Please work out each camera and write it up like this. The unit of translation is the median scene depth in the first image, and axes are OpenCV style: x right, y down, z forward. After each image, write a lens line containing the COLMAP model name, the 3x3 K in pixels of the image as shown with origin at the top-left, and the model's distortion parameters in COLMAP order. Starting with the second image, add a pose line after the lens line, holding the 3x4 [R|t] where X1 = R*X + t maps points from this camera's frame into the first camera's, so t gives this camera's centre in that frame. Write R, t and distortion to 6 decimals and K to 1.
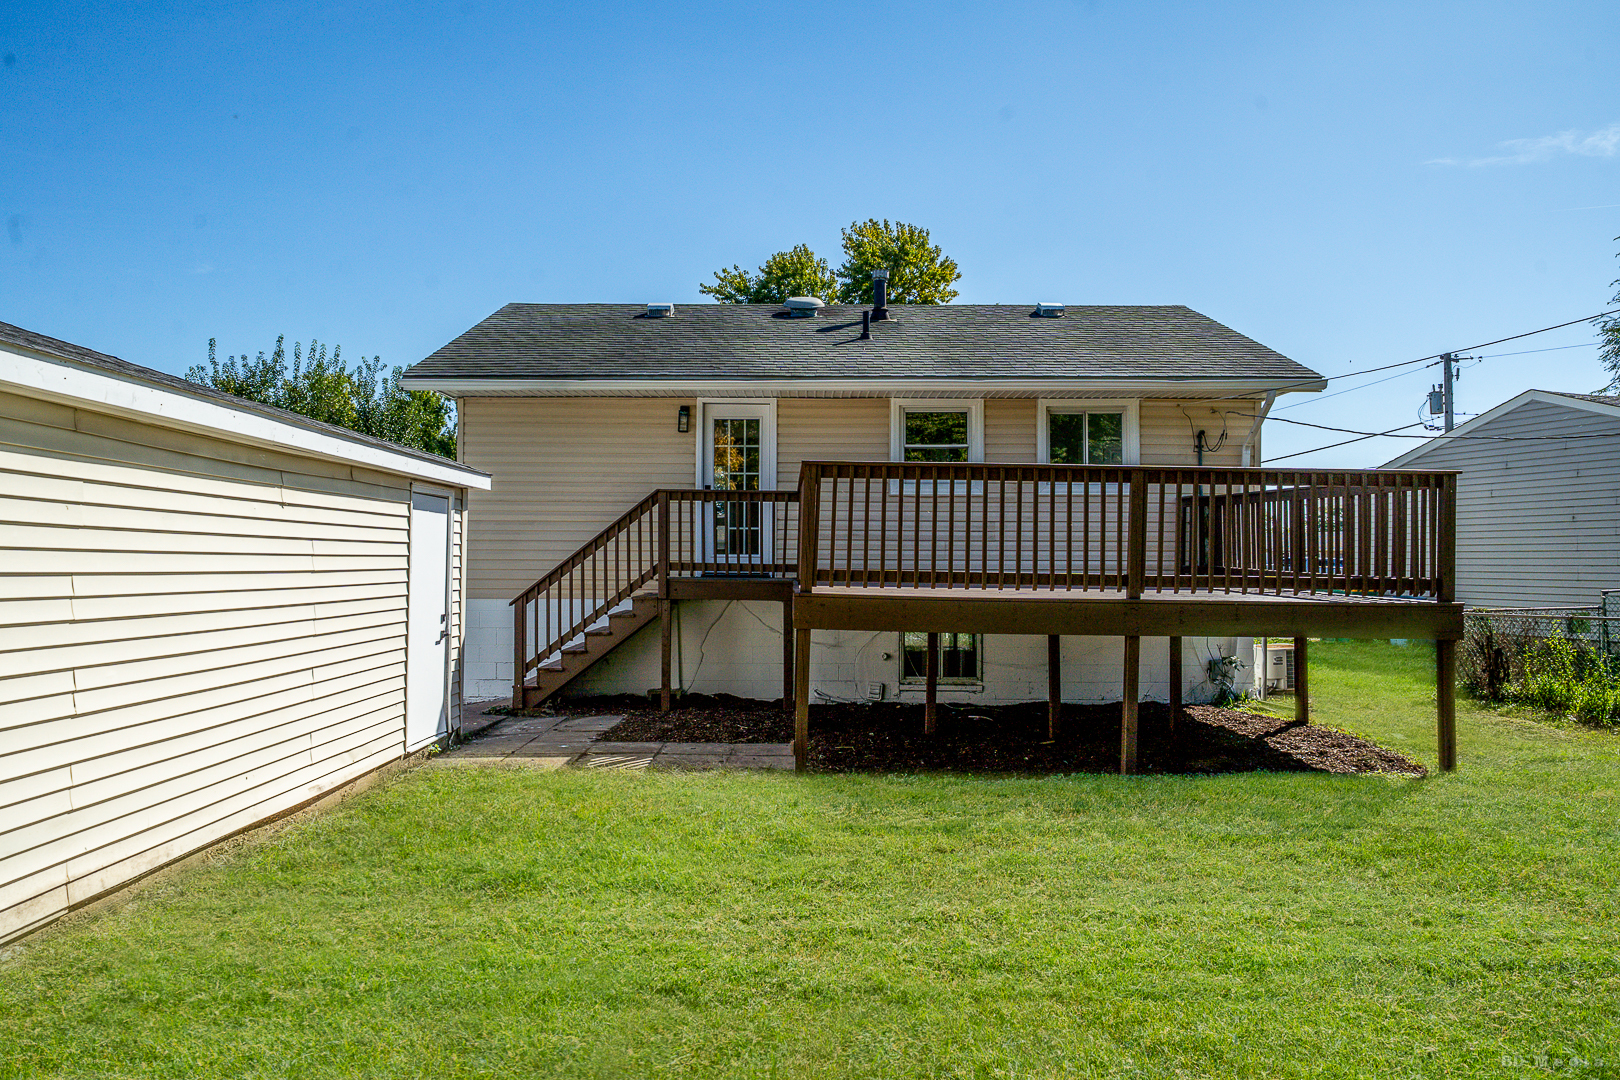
lens RADIAL K [[1096.9, 0, 810.0], [0, 1096.9, 540.0], [0, 0, 1]] dist [0.003523, 0.000378]
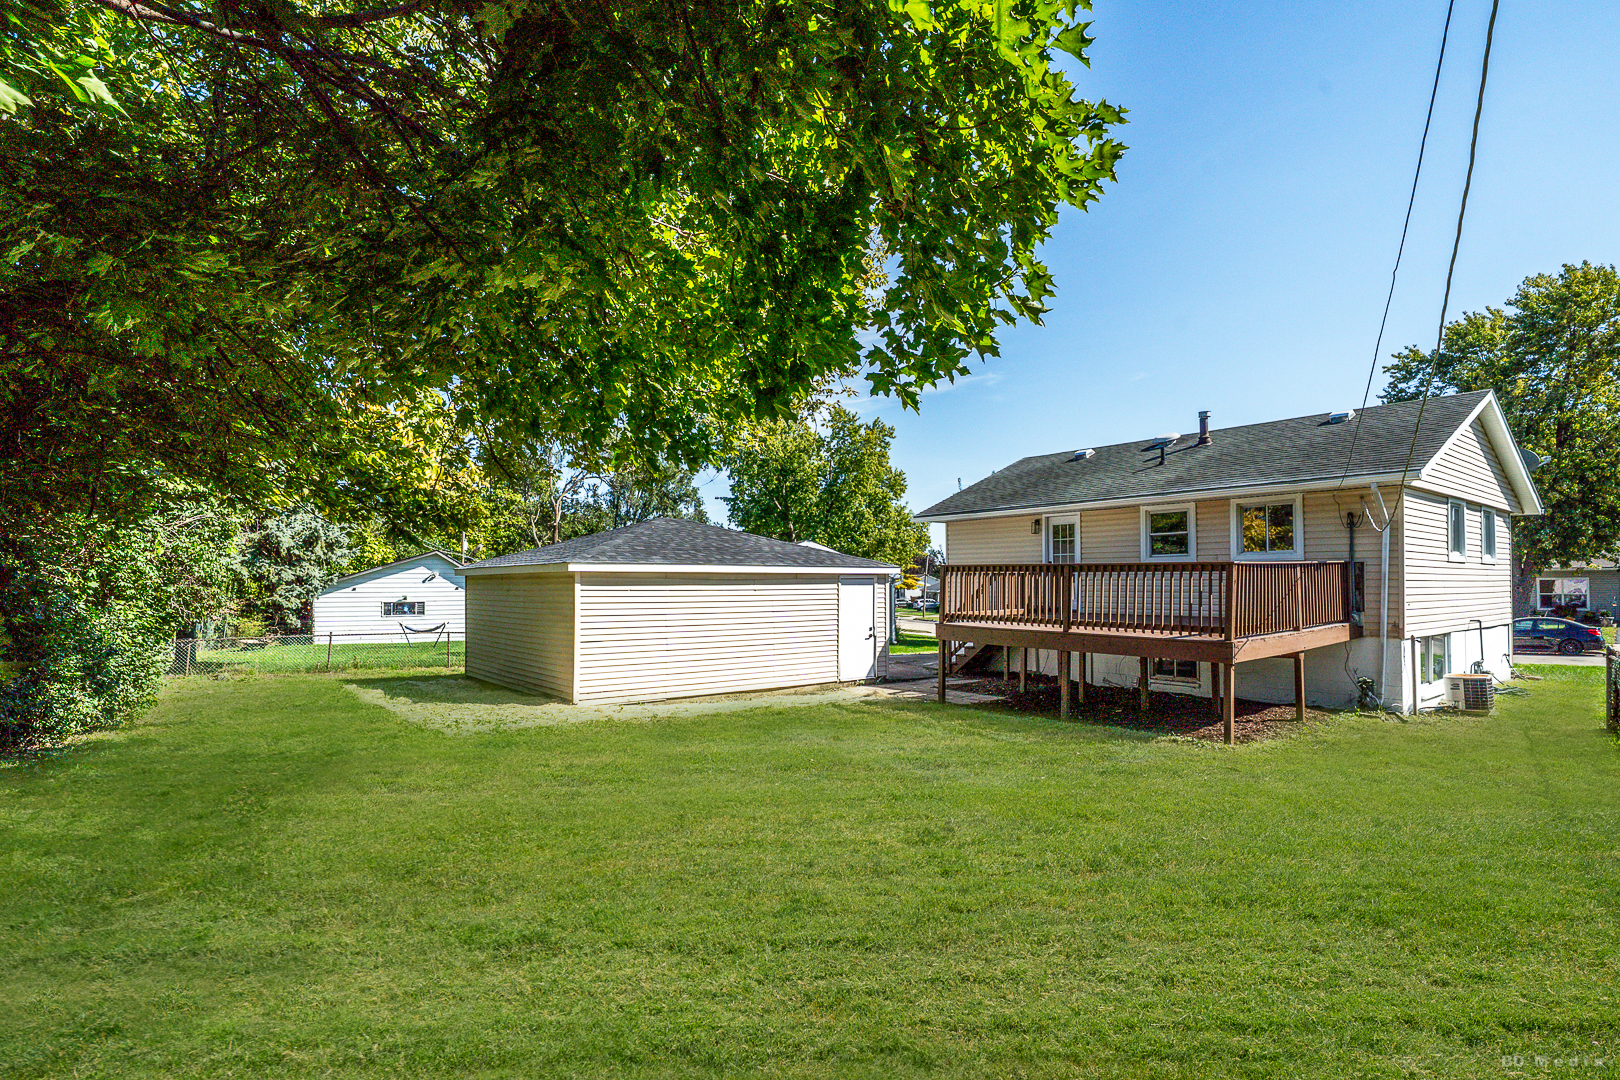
lens RADIAL K [[759.2, 0, 810.0], [0, 759.2, 540.0], [0, 0, 1]] dist [0.000253, 0.000044]
pose [[0.657204, -0.052402, -0.751889, 0.655623], [0.021790, 0.998484, -0.050543, -0.032689], [0.753398, 0.016833, 0.657350, -0.156995]]
